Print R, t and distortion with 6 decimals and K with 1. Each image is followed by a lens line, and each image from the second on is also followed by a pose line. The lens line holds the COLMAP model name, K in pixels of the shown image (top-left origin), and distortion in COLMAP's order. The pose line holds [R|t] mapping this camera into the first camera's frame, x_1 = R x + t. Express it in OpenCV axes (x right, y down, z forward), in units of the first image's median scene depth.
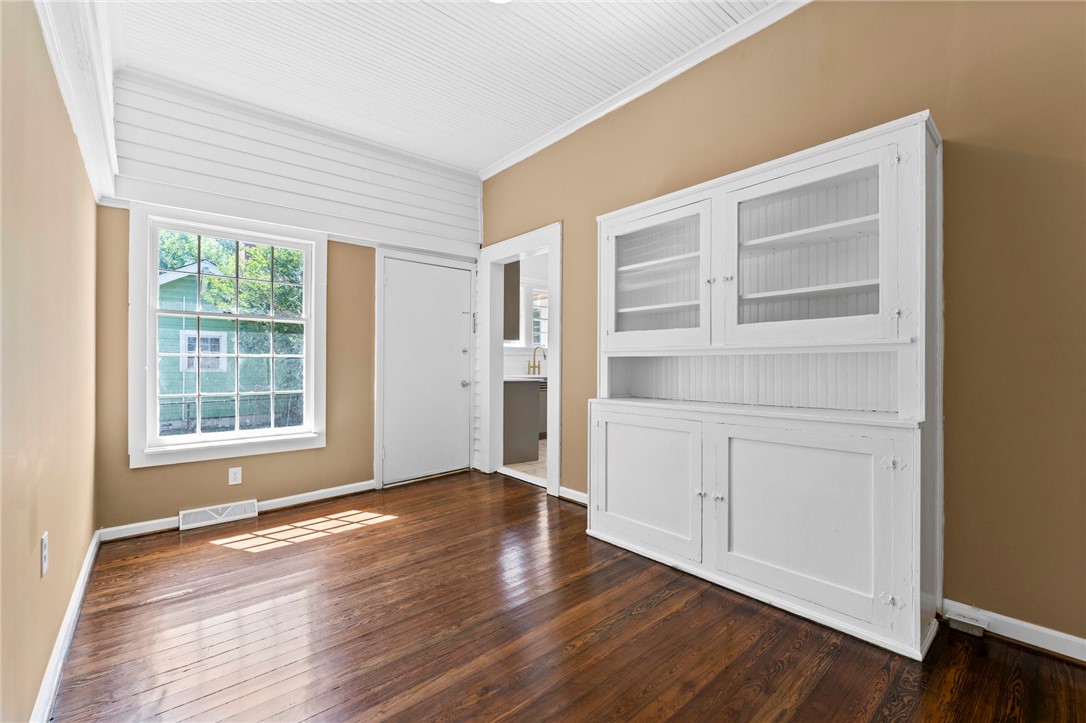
lens RADIAL K [[441.0, 0, 543.0], [0, 441.0, 361.5], [0, 0, 1]] dist [0.000234, -0.000076]
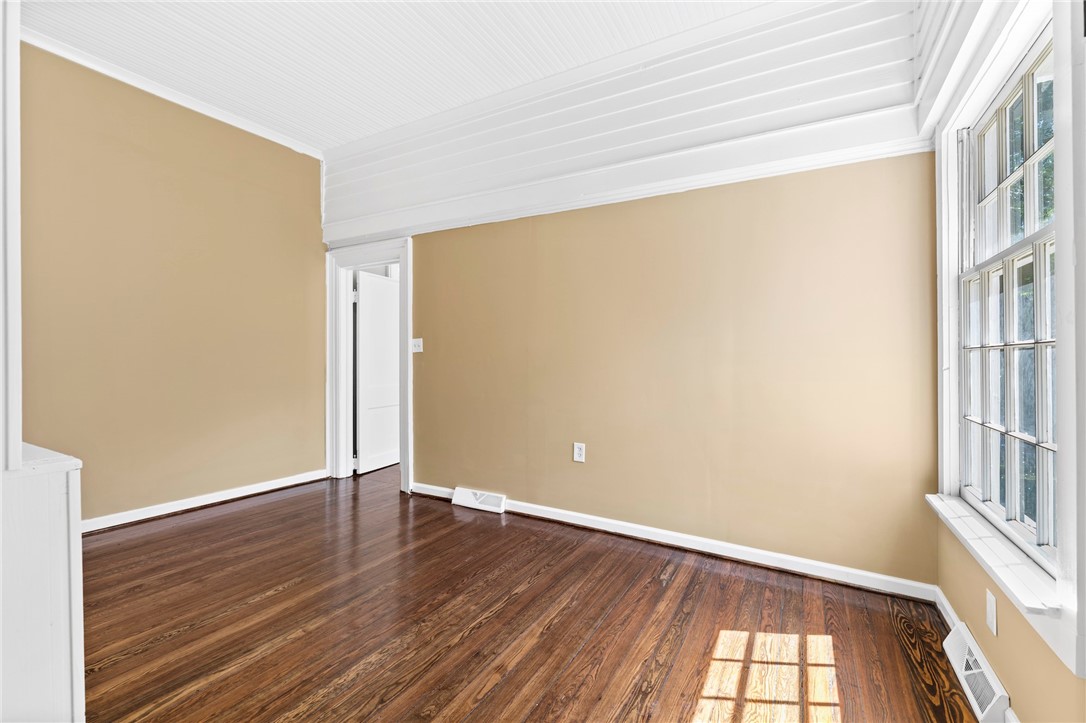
lens RADIAL K [[453.5, 0, 543.0], [0, 453.5, 361.5], [0, 0, 1]] dist [0.000365, 0.000030]
pose [[-0.941463, 0.001230, -0.337113, -0.156779], [-0.001102, 0.999977, 0.006726, -0.003417], [0.337114, 0.006704, -0.941440, 1.835841]]
